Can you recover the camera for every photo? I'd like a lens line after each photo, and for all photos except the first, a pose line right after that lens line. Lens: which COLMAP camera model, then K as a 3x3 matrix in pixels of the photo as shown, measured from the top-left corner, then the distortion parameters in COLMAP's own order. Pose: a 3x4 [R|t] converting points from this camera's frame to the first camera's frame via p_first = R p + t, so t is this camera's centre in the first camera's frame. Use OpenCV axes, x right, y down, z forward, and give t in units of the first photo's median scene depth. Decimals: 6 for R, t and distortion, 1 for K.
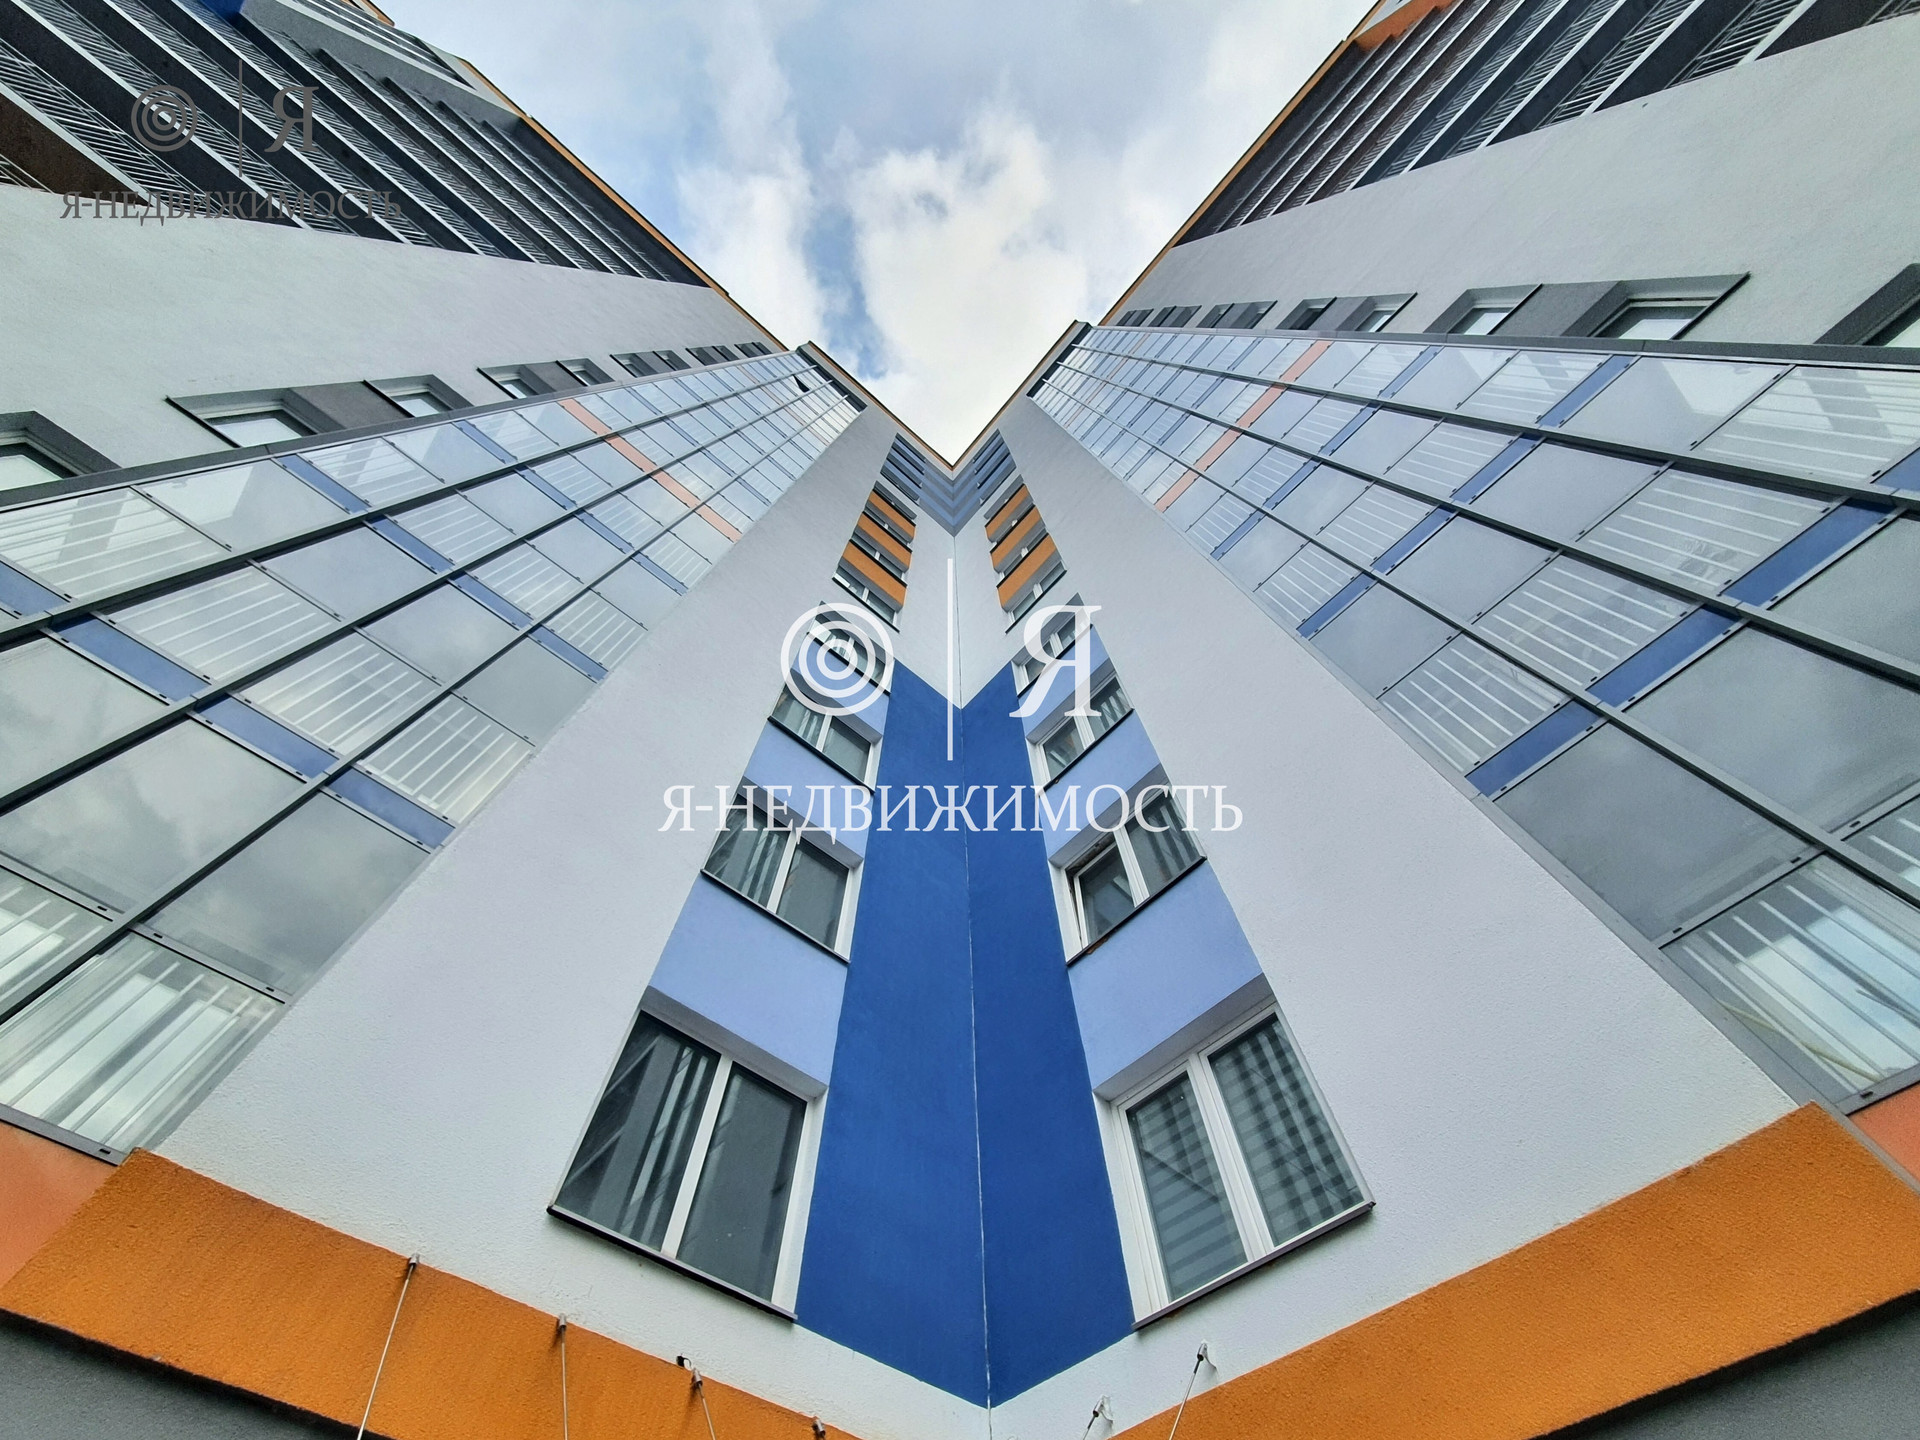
lens RADIAL K [[775.1, 0, 960.0], [0, 775.1, 720.0], [0, 0, 1]] dist [-0.018644, -0.000025]
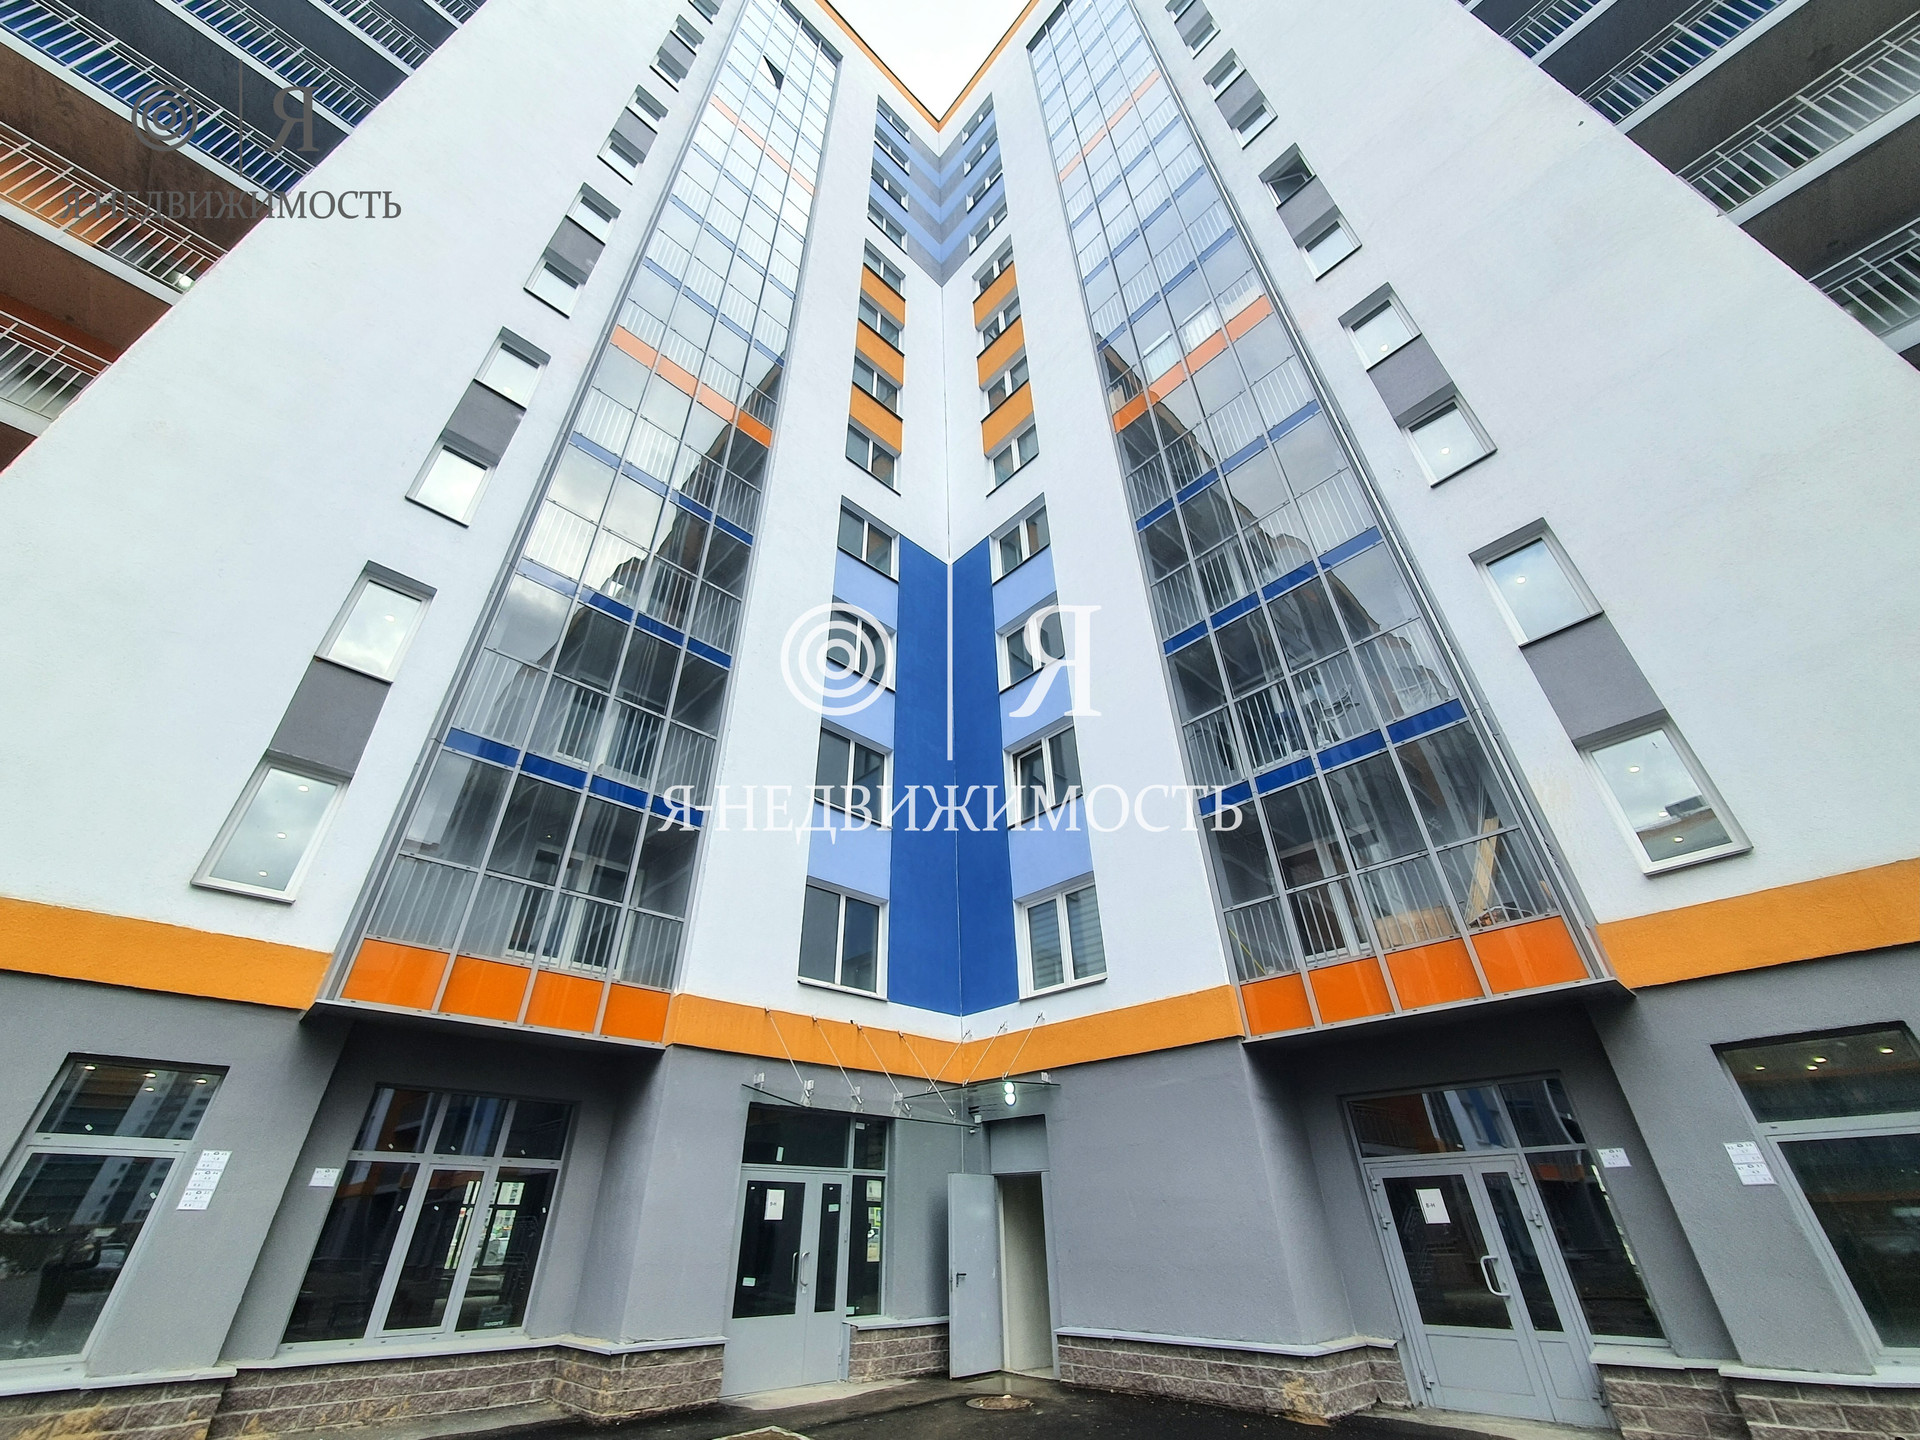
lens RADIAL K [[775.1, 0, 960.0], [0, 775.1, 720.0], [0, 0, 1]] dist [-0.018644, -0.000025]
pose [[0.999487, 0.007975, 0.031004, -0.043922], [-0.021795, 0.878874, 0.476556, -0.981423], [-0.023448, -0.476987, 0.878597, -0.639777]]
